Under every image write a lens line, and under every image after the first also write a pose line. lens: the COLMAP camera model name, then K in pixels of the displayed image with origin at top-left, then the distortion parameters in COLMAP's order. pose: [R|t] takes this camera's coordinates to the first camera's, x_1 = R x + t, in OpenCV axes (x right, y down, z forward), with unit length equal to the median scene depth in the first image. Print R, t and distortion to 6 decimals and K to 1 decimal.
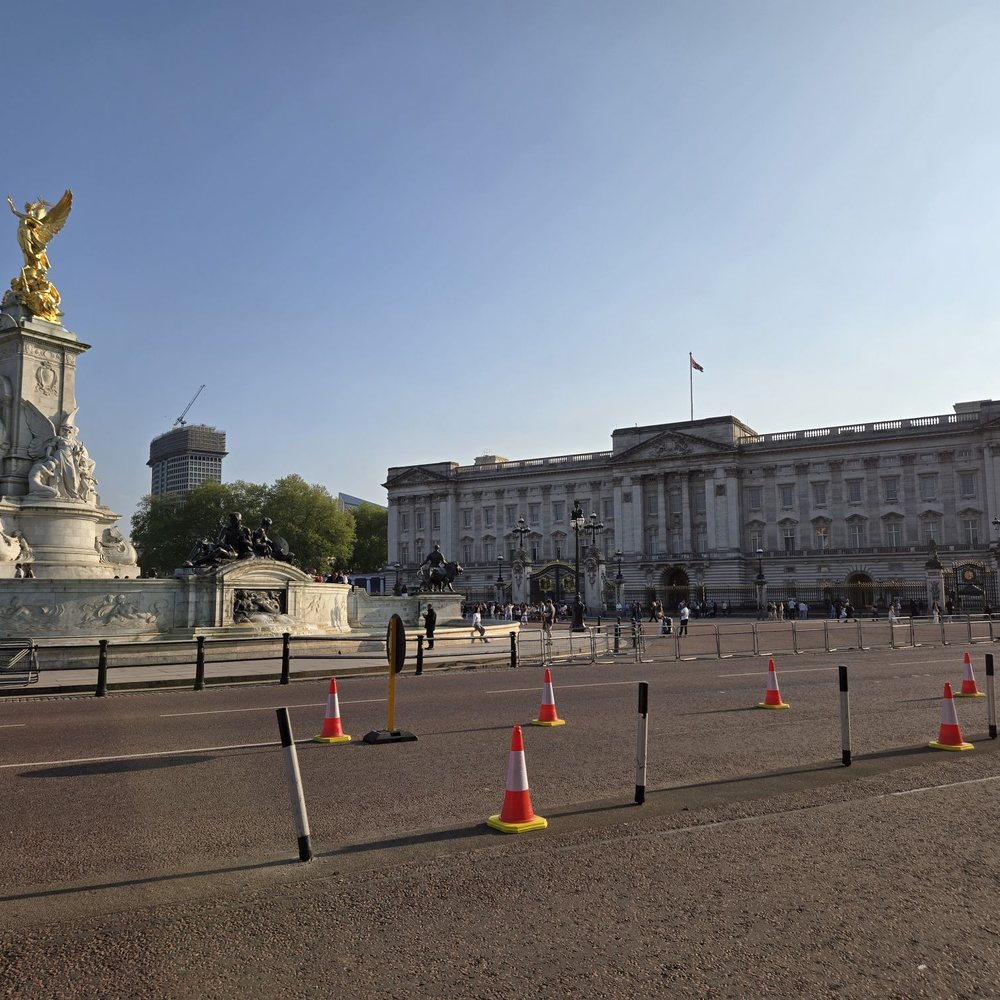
lens RADIAL K [[995.7, 0, 504.4], [0, 995.7, 492.6], [0, 0, 1]] dist [0.070565, -0.063003]
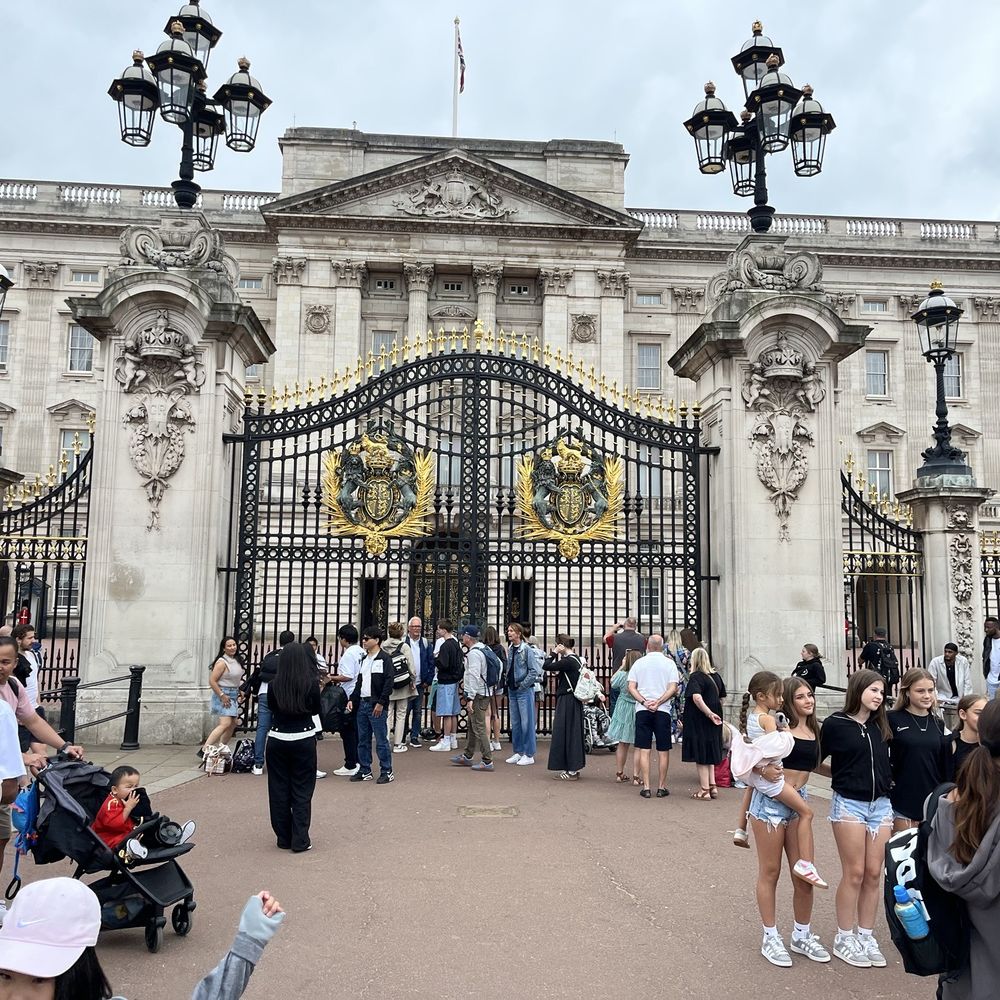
lens RADIAL K [[995.7, 0, 504.4], [0, 995.7, 492.6], [0, 0, 1]] dist [0.070565, -0.063003]
pose [[0.819377, 0.092993, 0.565662, -0.016871], [-0.085294, 0.995548, -0.040114, 0.076101], [-0.566874, -0.015379, 0.823661, 0.691648]]
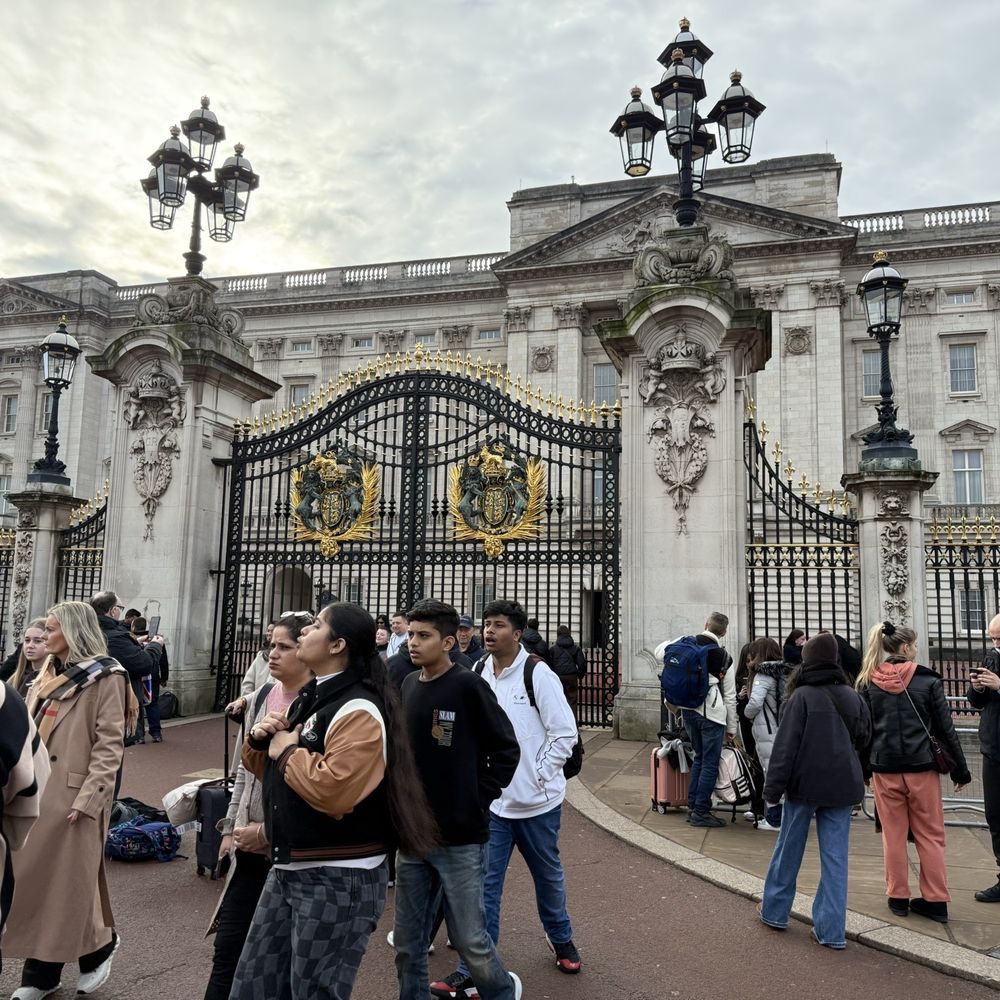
lens RADIAL K [[912.7, 0, 510.1], [0, 912.7, 504.5], [0, 0, 1]] dist [0.188801, -0.413206]
pose [[0.966697, 0.064232, 0.247733, 0.025708], [-0.058826, 0.997842, -0.029169, 0.075202], [-0.249072, 0.013624, 0.968389, 0.673067]]
